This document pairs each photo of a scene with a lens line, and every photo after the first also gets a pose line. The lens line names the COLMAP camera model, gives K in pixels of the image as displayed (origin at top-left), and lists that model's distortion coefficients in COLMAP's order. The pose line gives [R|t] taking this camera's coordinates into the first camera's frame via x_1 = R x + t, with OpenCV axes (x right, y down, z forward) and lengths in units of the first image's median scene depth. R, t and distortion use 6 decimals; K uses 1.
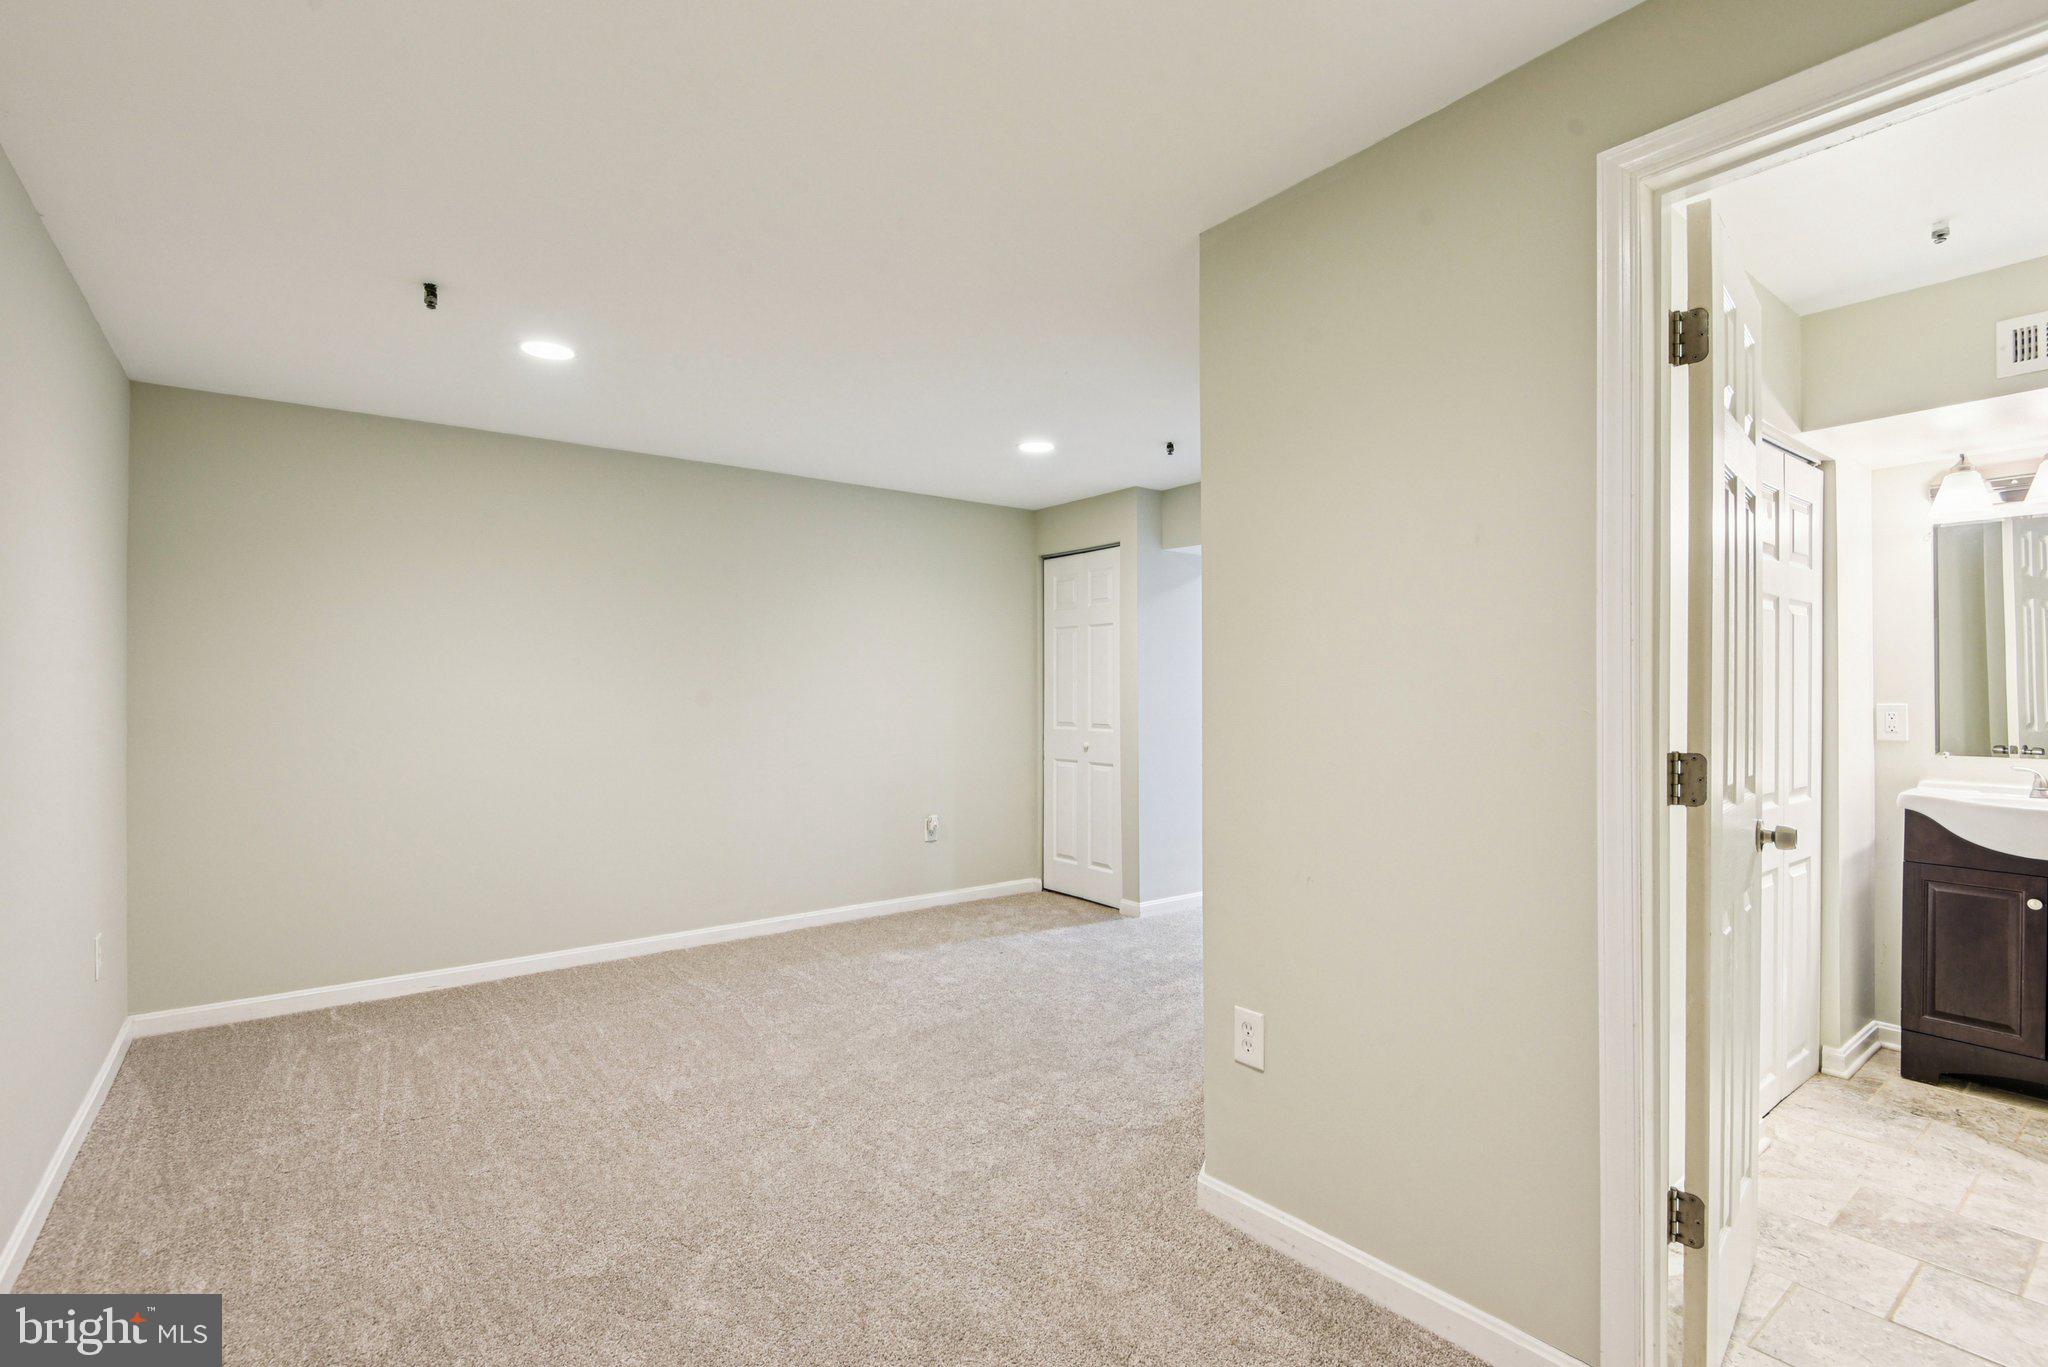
lens RADIAL K [[940.3, 0, 1035.0], [0, 940.3, 687.8], [0, 0, 1]] dist [0.016813, -0.010728]
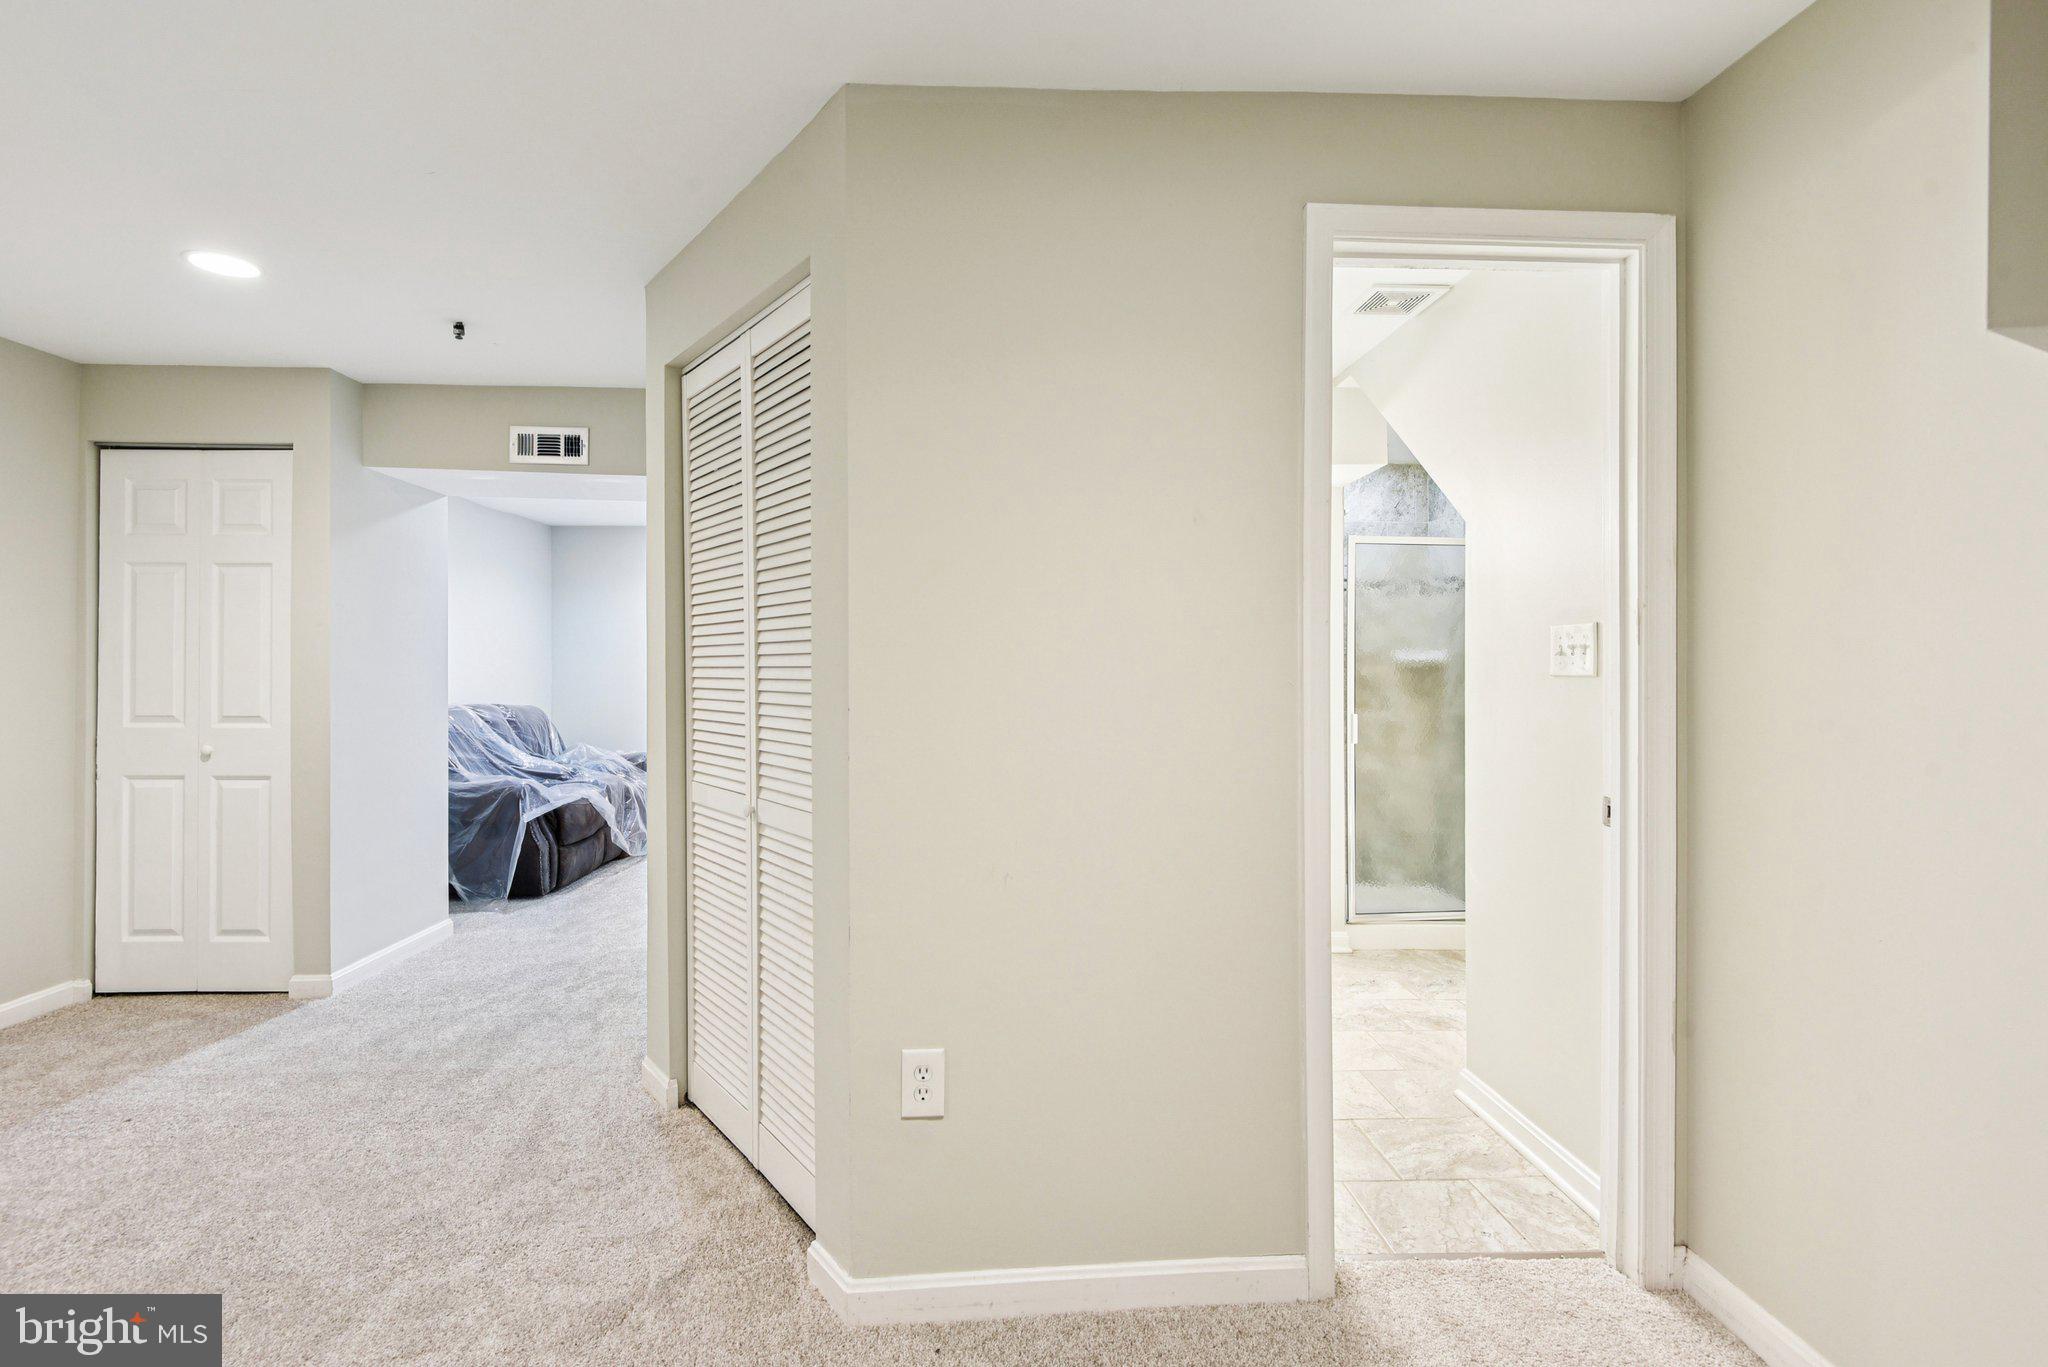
lens RADIAL K [[940.3, 0, 1025.8], [0, 940.3, 667.9], [0, 0, 1]] dist [0.016813, -0.010728]
pose [[0.572576, 0.005709, 0.819832, -0.167030], [-0.006344, 0.999977, -0.002533, 0.003052], [-0.819827, -0.003751, 0.572598, 0.187955]]
